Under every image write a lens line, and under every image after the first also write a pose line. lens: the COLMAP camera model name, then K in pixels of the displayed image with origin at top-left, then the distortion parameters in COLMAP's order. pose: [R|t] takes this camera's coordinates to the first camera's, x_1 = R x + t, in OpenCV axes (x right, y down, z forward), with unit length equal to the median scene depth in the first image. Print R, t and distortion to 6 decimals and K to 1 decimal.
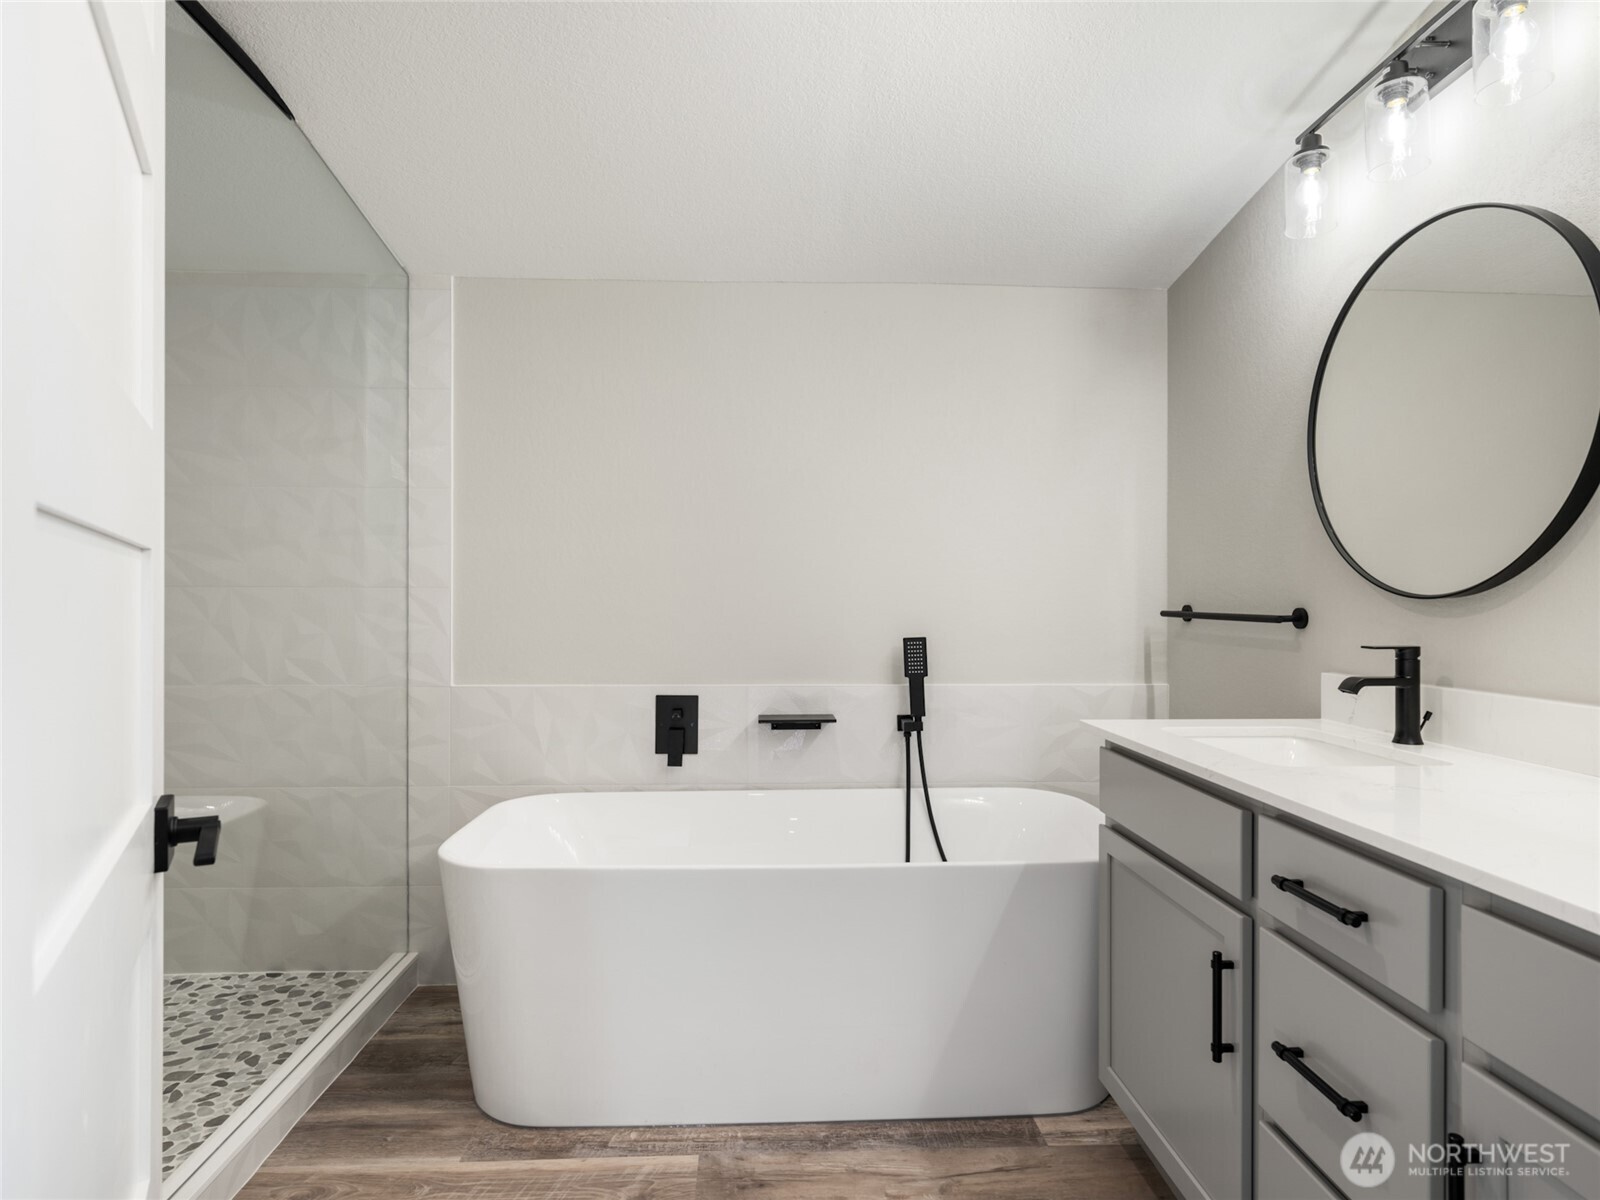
lens RADIAL K [[899.8, 0, 785.3], [0, 899.8, 605.9], [0, 0, 1]] dist [0.008003, -0.004112]
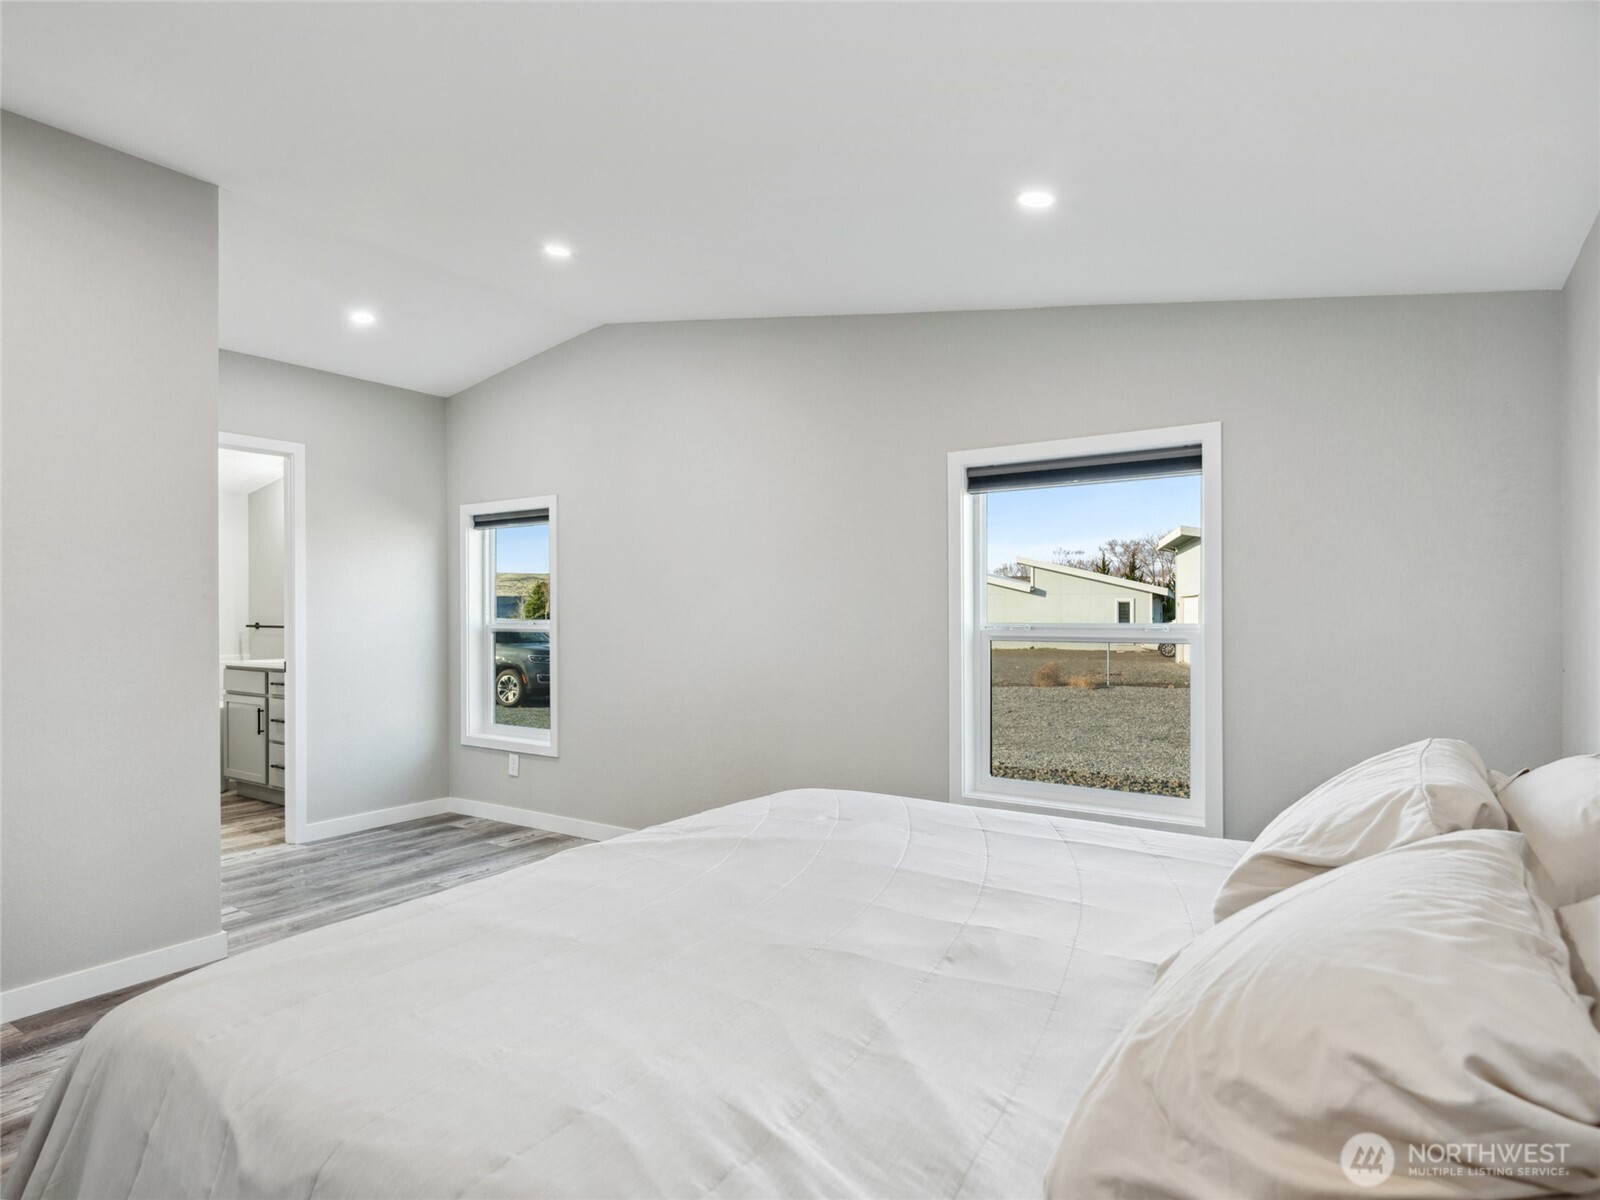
lens RADIAL K [[899.8, 0, 795.1], [0, 899.8, 606.8], [0, 0, 1]] dist [0.008003, -0.004112]
pose [[0.596294, -0.009480, 0.802710, -0.762009], [0.017168, 0.999852, -0.000945, -0.018101], [-0.802583, 0.014344, 0.596368, -1.917092]]
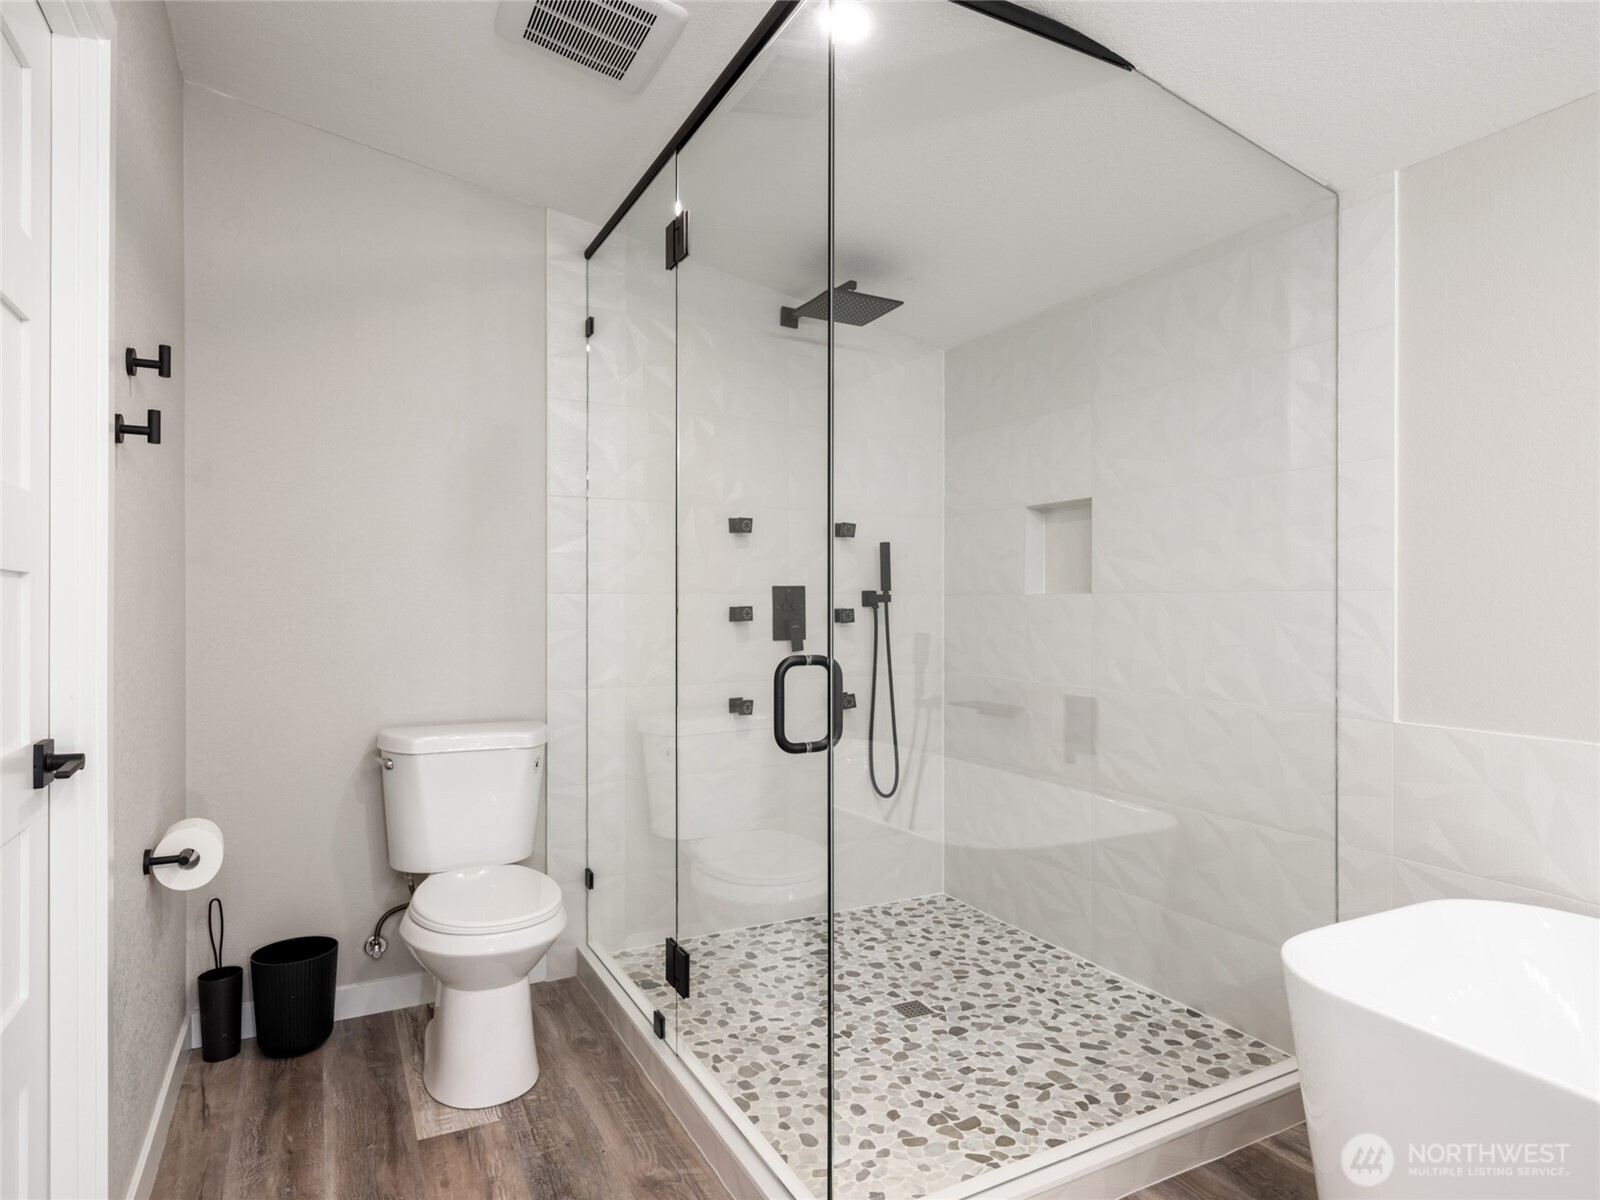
lens RADIAL K [[899.8, 0, 797.7], [0, 899.8, 609.1], [0, 0, 1]] dist [0.008003, -0.004112]
pose [[0.435260, 0.002438, -0.900301, 0.094363], [-0.007595, 0.999971, -0.000963, 0.000006], [0.900273, 0.007257, 0.435266, 0.256516]]
